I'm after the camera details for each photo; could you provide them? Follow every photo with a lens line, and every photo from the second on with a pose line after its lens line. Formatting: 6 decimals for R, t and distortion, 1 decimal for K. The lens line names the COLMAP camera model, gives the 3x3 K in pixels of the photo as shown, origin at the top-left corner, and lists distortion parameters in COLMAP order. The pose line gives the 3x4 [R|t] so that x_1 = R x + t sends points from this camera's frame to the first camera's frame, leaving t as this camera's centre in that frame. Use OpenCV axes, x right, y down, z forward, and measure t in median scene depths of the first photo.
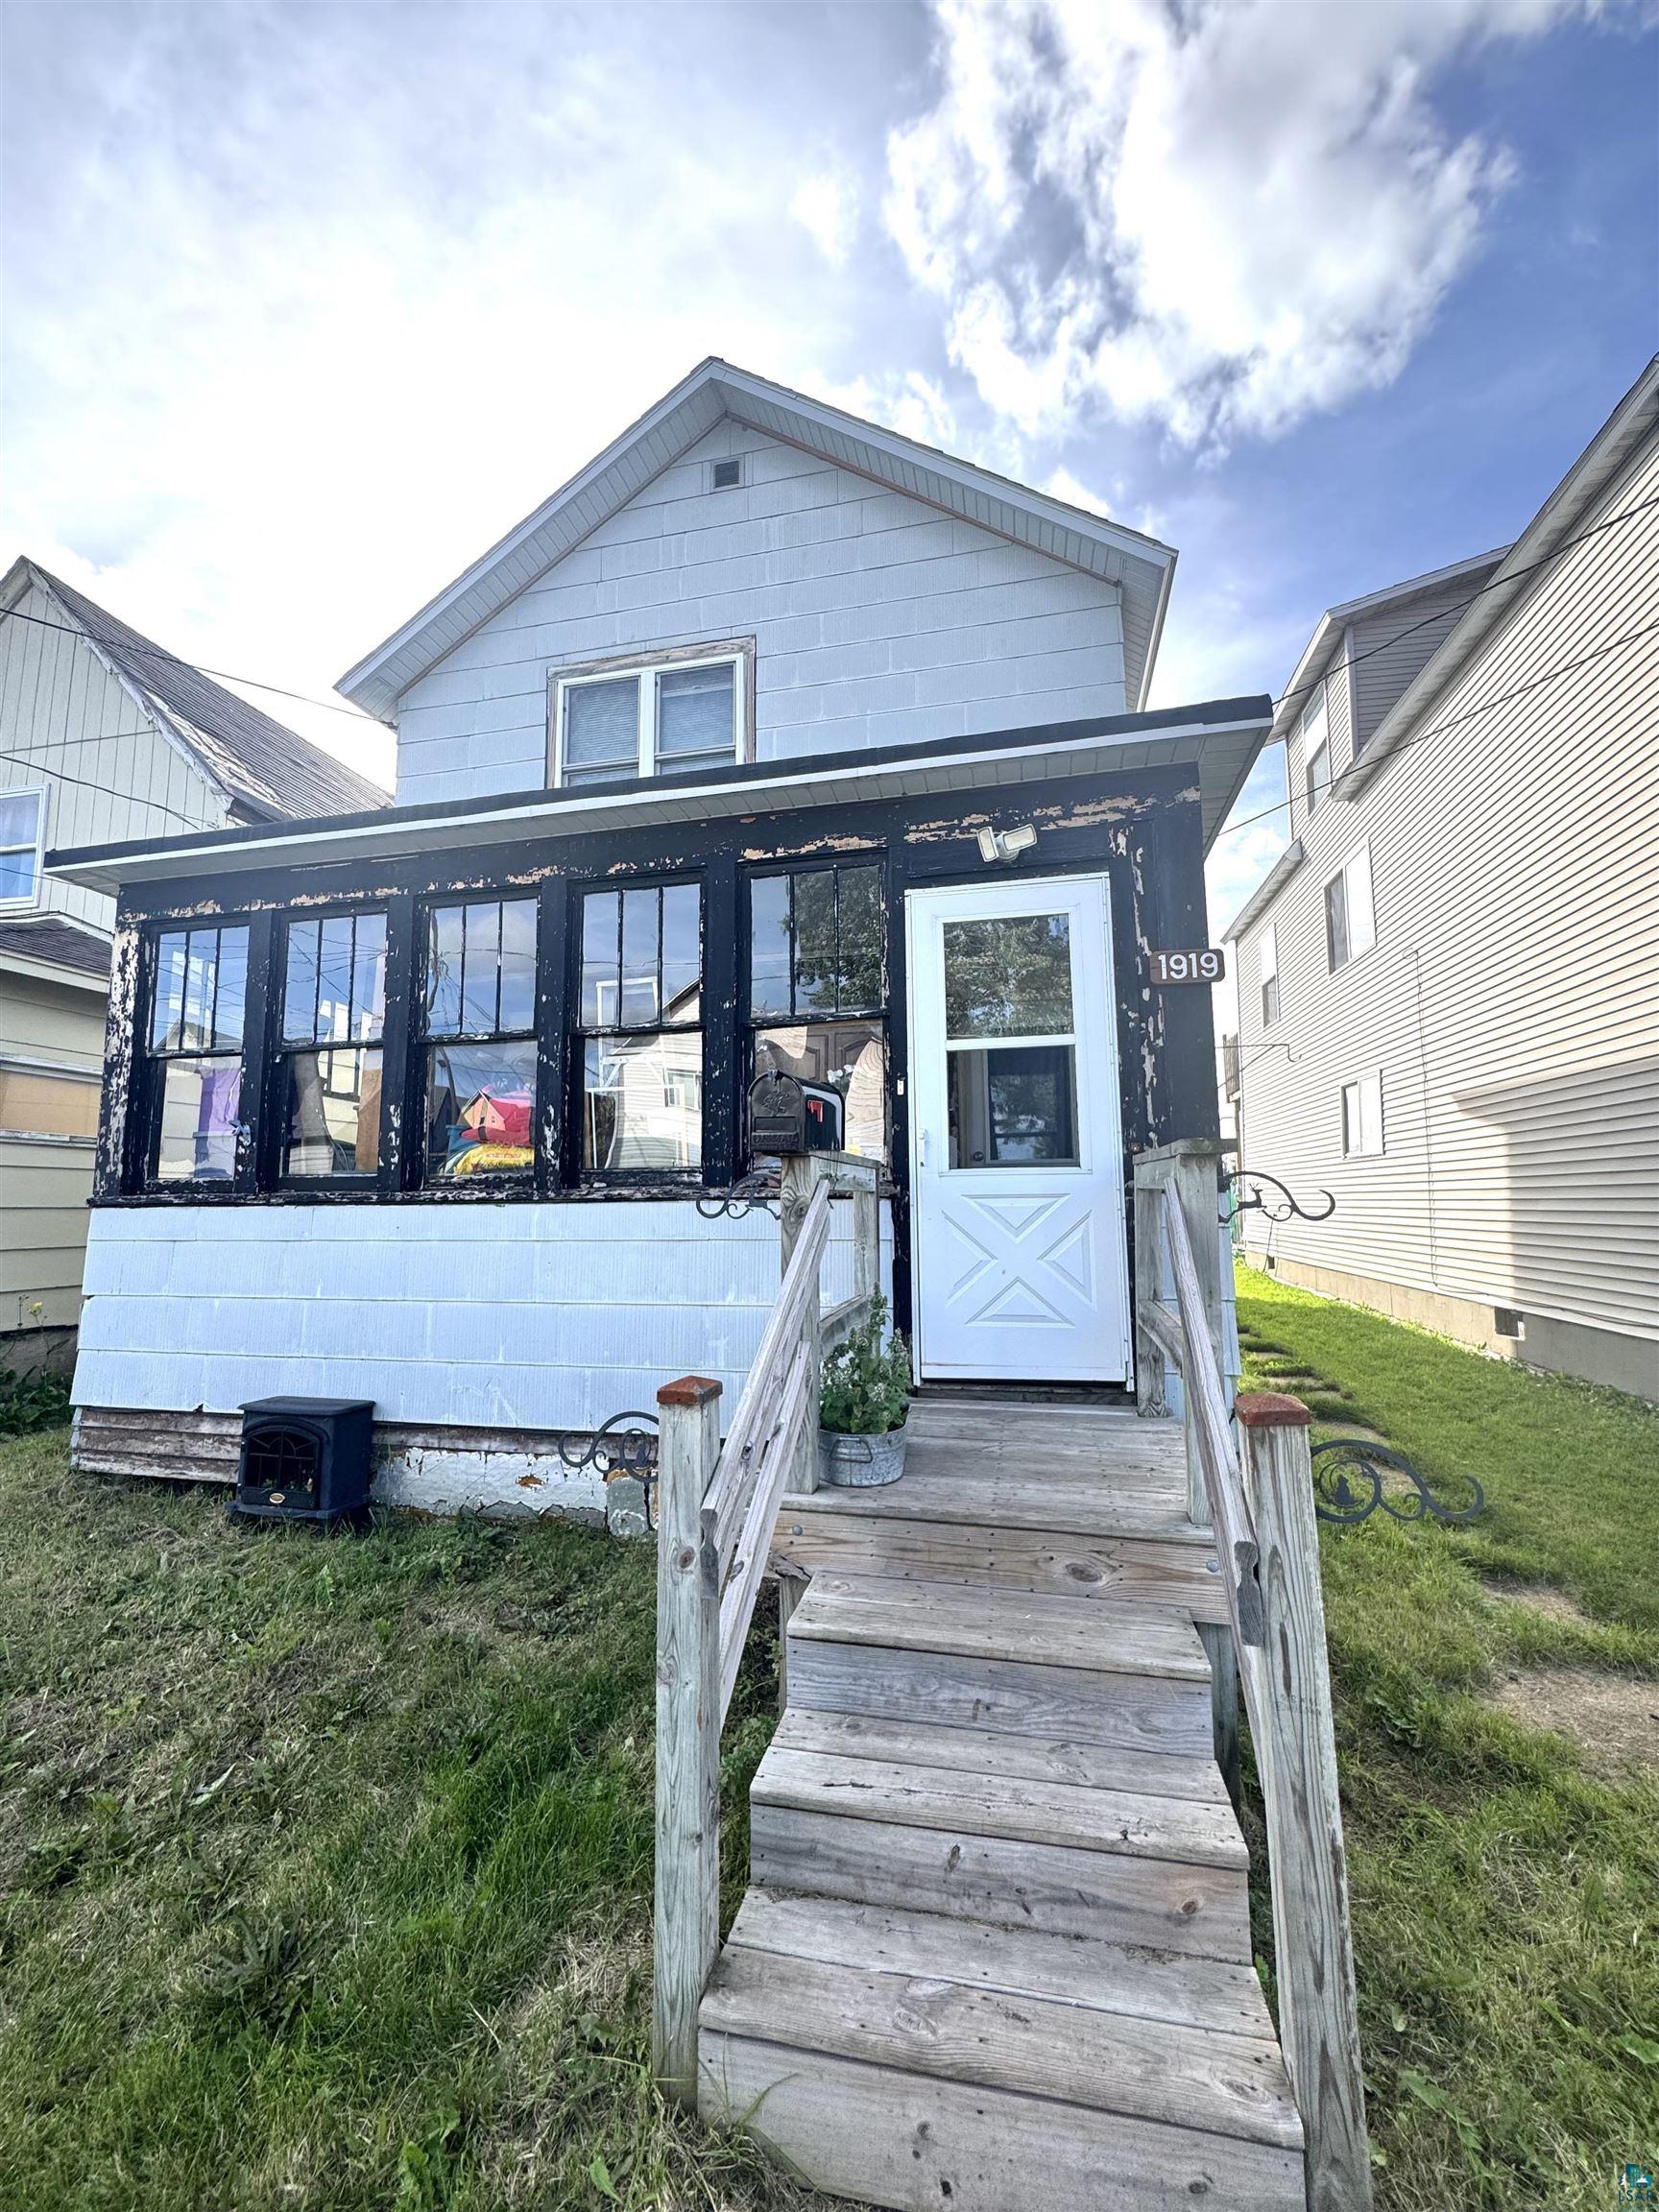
lens RADIAL K [[890.3, 0, 828.4], [0, 890.3, 1106.2], [0, 0, 1]] dist [-0.003657, -0.000029]
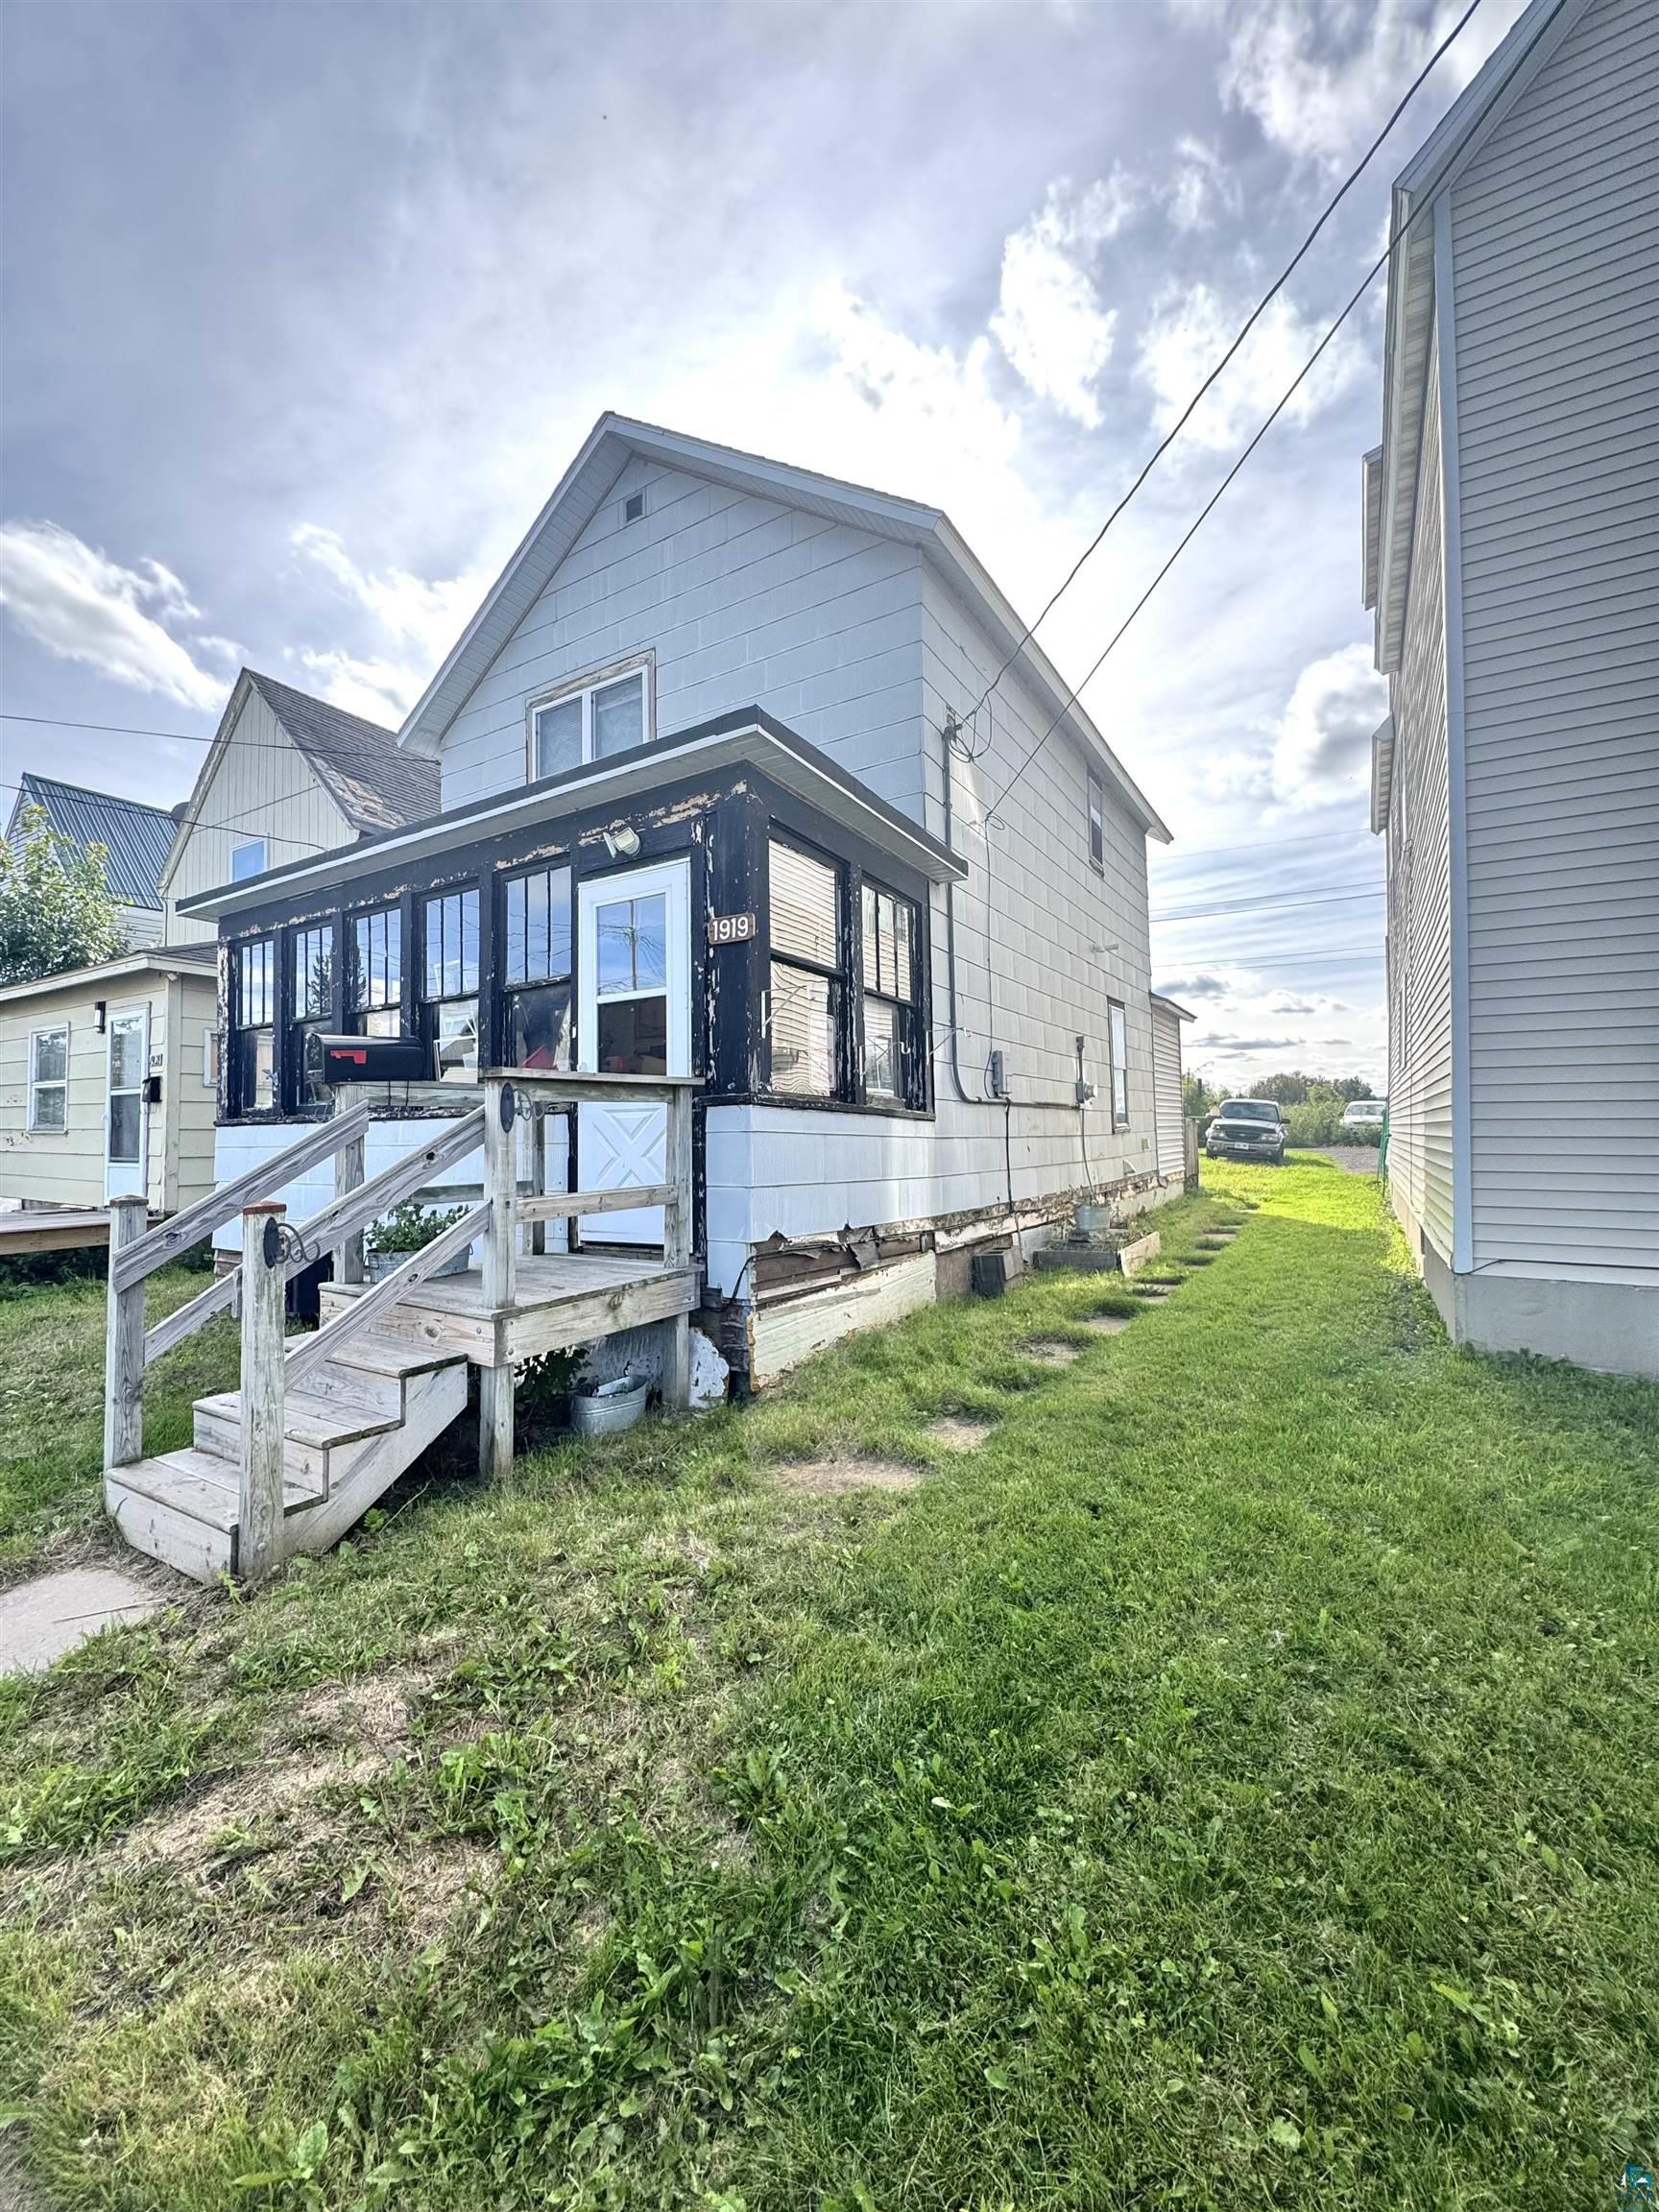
lens RADIAL K [[890.3, 0, 820.0], [0, 890.3, 1107.0], [0, 0, 1]] dist [-0.003657, -0.000029]
pose [[0.943249, -0.013940, -0.331794, 0.765538], [0.040332, 0.996531, 0.072790, 0.007654], [0.329628, -0.082041, 0.940539, -0.143531]]
